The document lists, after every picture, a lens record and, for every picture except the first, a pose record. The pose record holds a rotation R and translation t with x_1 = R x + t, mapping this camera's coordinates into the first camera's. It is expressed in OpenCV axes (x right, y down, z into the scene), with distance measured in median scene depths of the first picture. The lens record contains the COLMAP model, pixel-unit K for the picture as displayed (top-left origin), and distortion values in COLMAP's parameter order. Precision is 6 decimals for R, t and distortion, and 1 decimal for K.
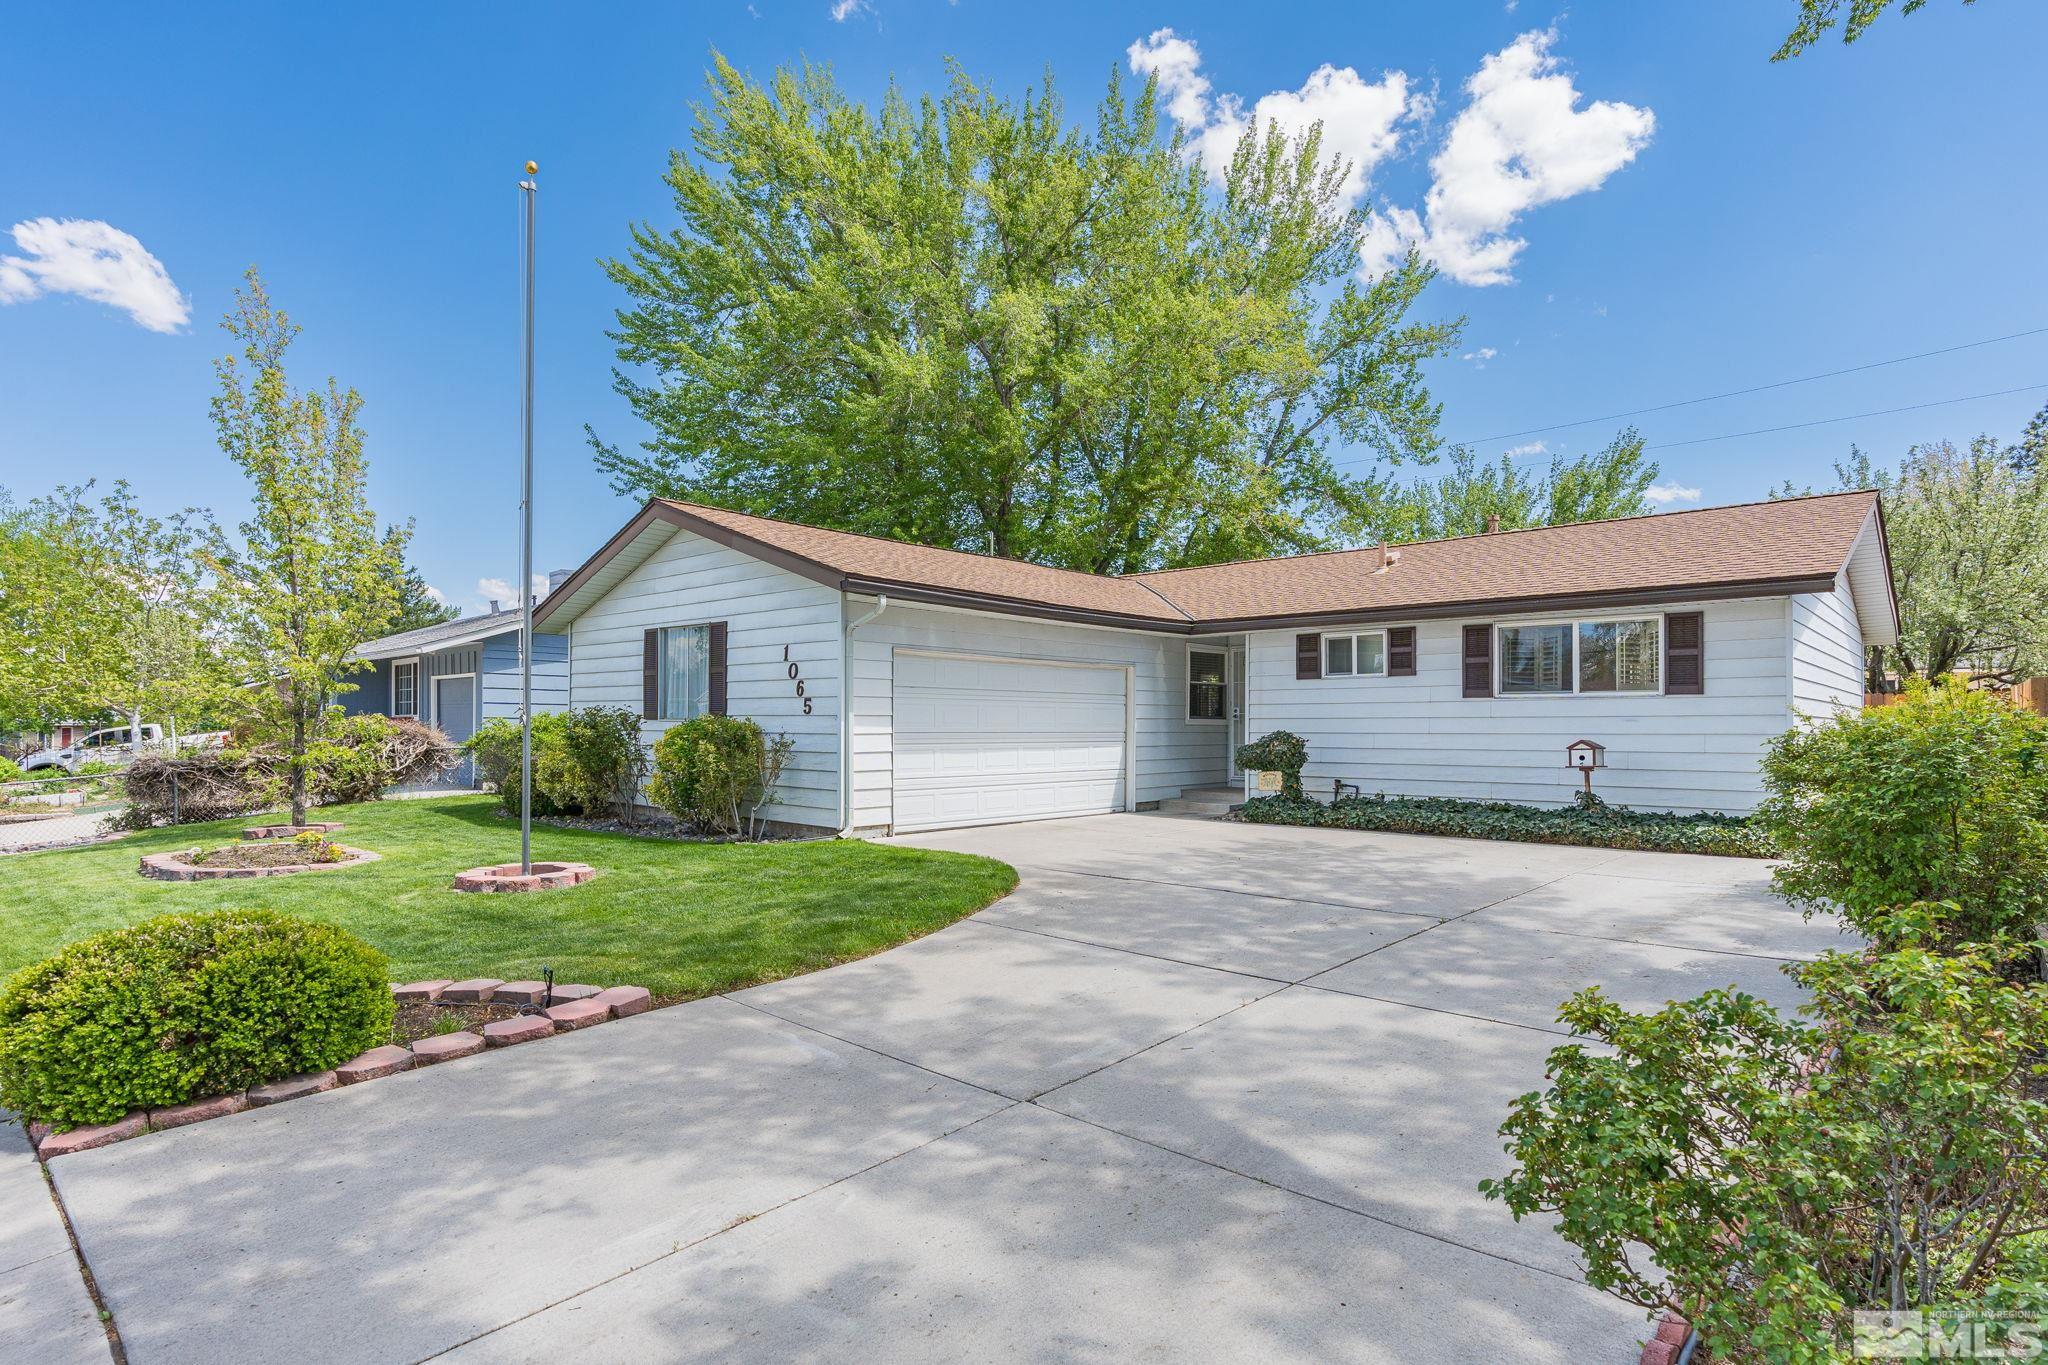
lens RADIAL K [[1100.5, 0, 1020.0], [0, 1100.5, 718.6], [0, 0, 1]] dist [-0.028793, 0.000100]
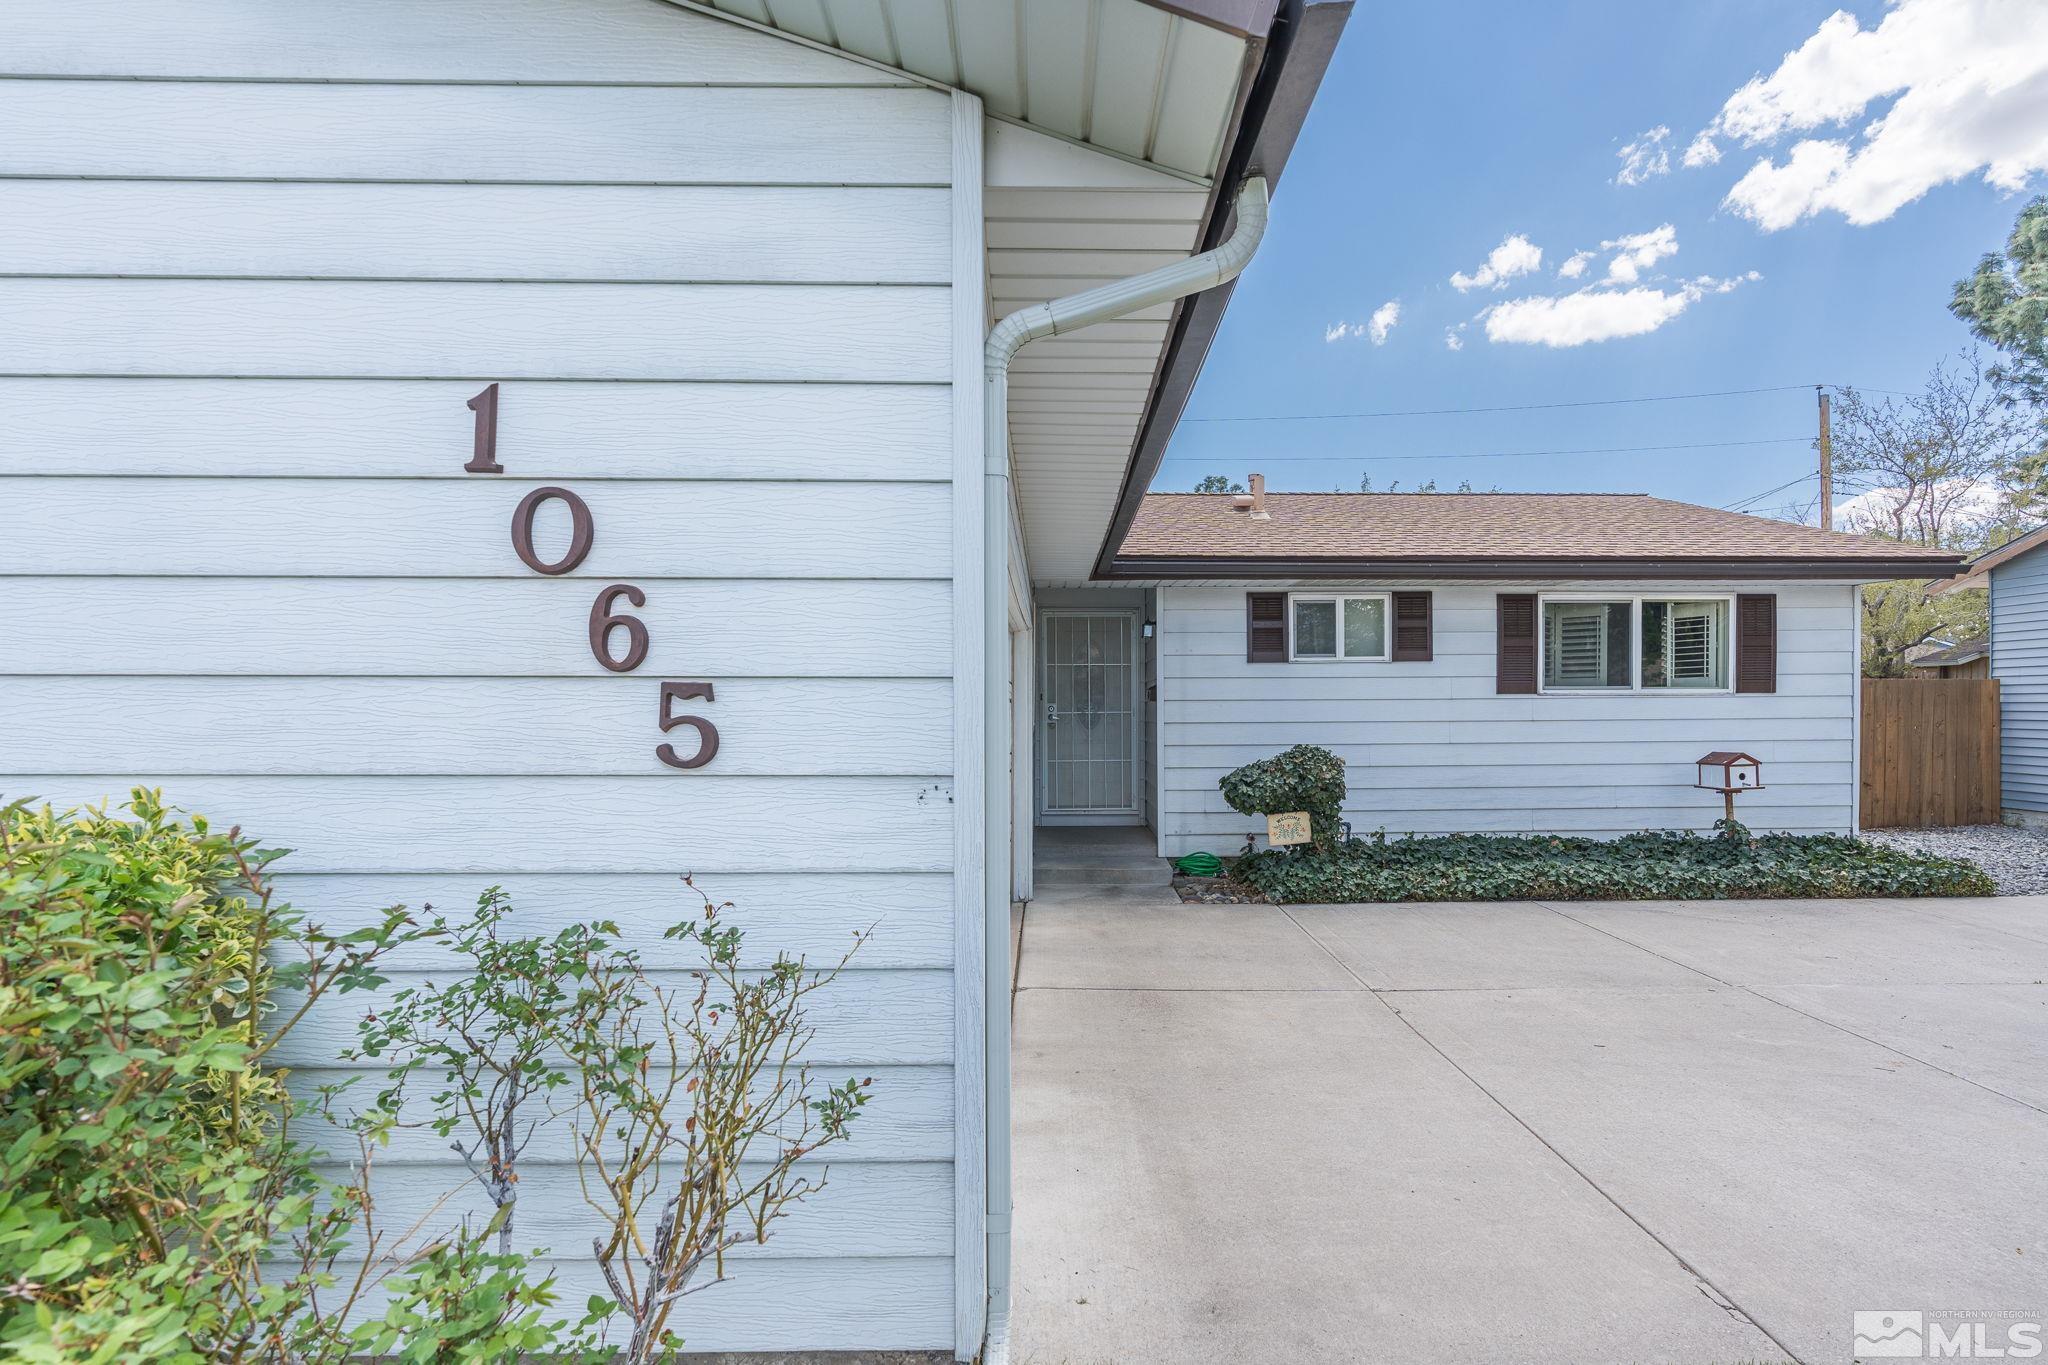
lens RADIAL K [[954.7, 0, 1097.0], [0, 954.7, 729.4], [0, 0, 1]] dist [-0.002874, 0.000067]
pose [[0.712254, -0.020251, 0.701630, -0.231858], [0.000456, 0.999597, 0.028388, -0.013694], [-0.701922, -0.019900, 0.711976, 0.752821]]
